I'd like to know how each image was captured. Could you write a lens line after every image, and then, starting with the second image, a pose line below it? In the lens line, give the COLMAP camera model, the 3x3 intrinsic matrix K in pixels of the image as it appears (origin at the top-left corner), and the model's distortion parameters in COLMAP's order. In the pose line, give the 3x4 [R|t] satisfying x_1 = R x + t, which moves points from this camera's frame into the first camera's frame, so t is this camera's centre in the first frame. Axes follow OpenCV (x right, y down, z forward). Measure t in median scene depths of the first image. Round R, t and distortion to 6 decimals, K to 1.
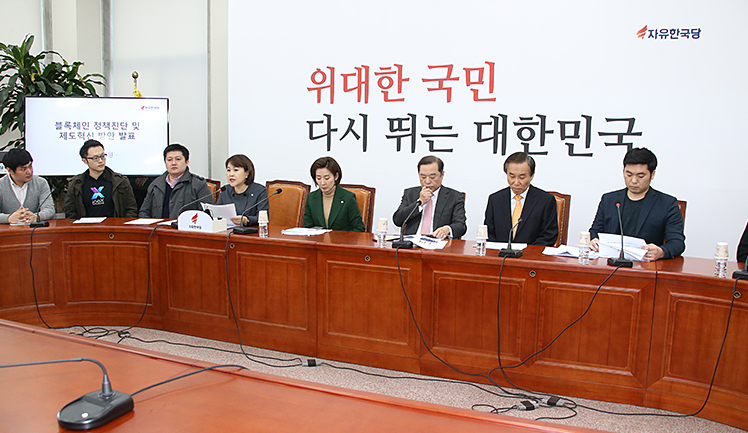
lens RADIAL K [[625.1, 0, 380.5], [0, 625.1, 213.2], [0, 0, 1]] dist [-0.161921, 0.025716]
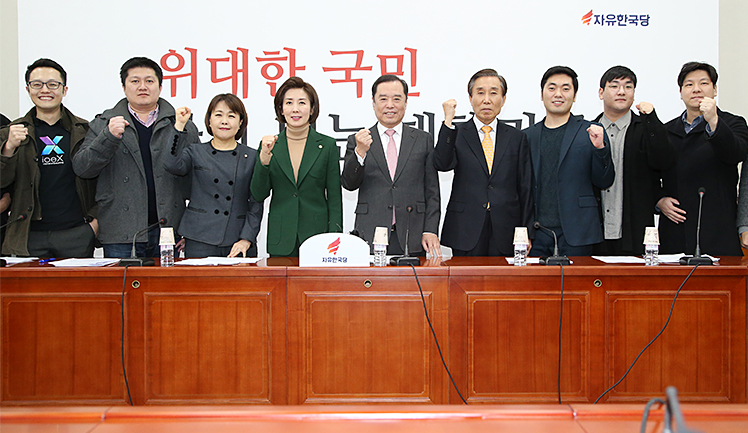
lens RADIAL K [[693.0, 0, 373.7], [0, 693.0, 215.3], [0, 0, 1]] dist [-0.021793, 0.000000]
pose [[0.917080, -0.024723, 0.397936, -0.243086], [0.059357, 0.995419, -0.074950, 0.041348], [-0.394260, 0.092356, 0.914346, 0.205779]]
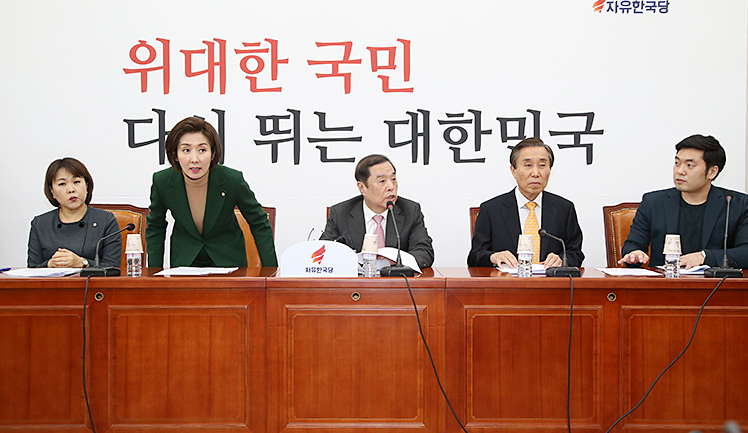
lens RADIAL K [[742.5, 0, 355.5], [0, 742.5, 226.9], [0, 0, 1]] dist [0.015938, 0.000000]
pose [[0.921362, -0.023698, 0.387983, -0.235221], [0.056306, 0.995749, -0.072892, 0.043170], [-0.384606, 0.089005, 0.918780, 0.222146]]
